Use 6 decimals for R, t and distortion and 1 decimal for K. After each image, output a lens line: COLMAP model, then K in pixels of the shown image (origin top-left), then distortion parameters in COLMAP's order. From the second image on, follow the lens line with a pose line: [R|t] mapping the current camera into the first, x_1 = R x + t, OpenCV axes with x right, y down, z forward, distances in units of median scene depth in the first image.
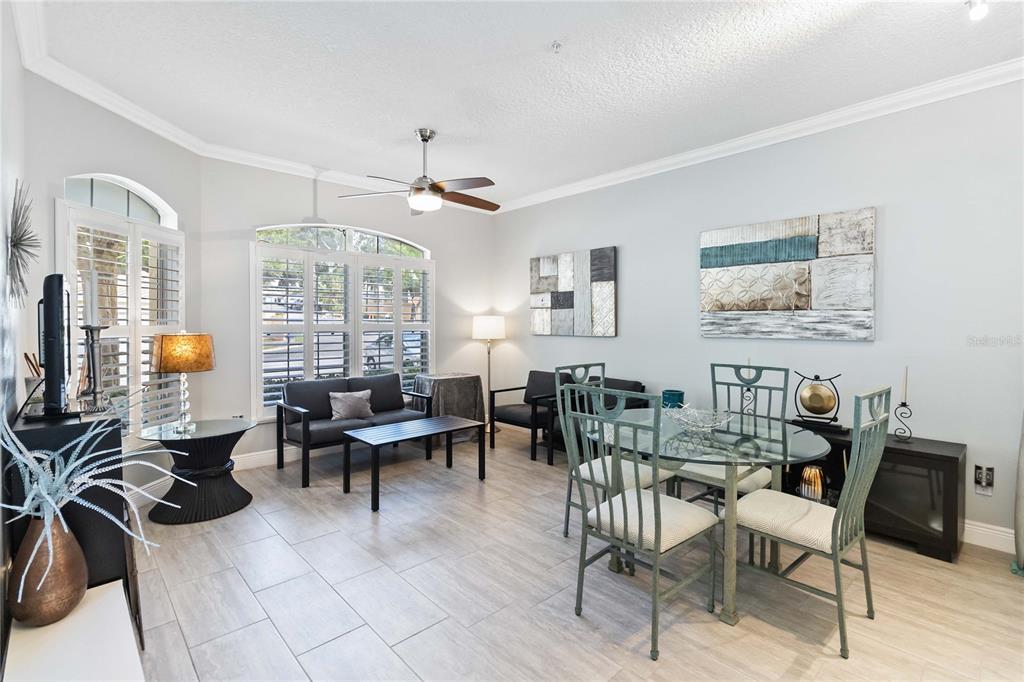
lens RADIAL K [[477.0, 0, 518.5], [0, 477.0, 336.3], [0, 0, 1]] dist [0.001062, -0.001014]
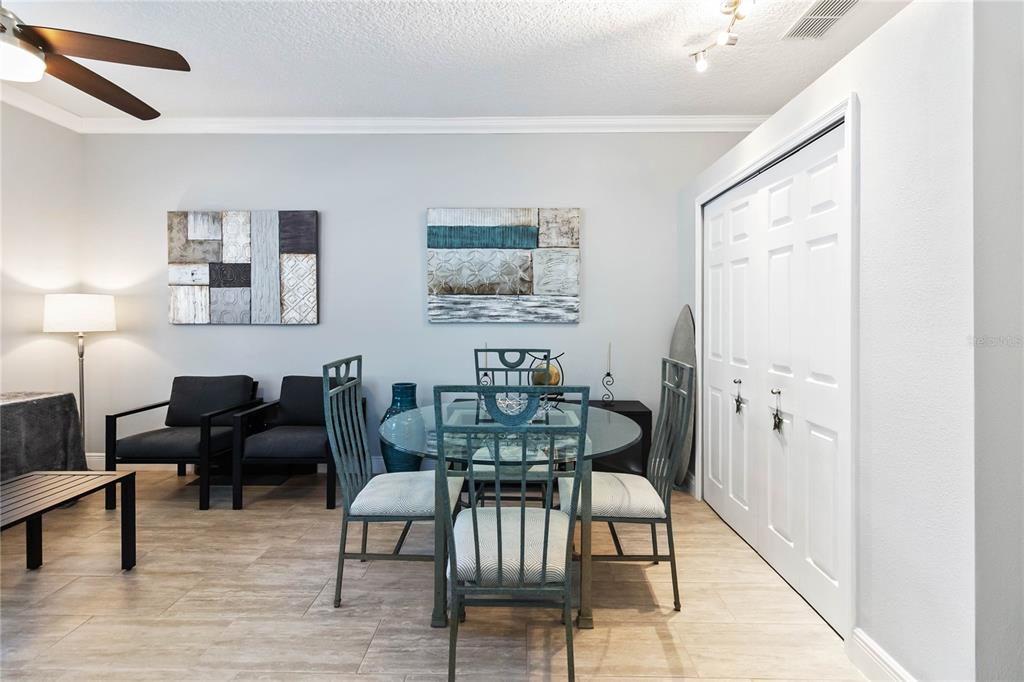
lens RADIAL K [[477.0, 0, 517.1], [0, 477.0, 320.8], [0, 0, 1]] dist [0.001062, -0.001014]
pose [[0.693050, -0.008541, 0.720839, -0.170505], [0.018763, 0.999805, -0.006194, 0.008021], [-0.720646, 0.017818, 0.693075, 0.247848]]
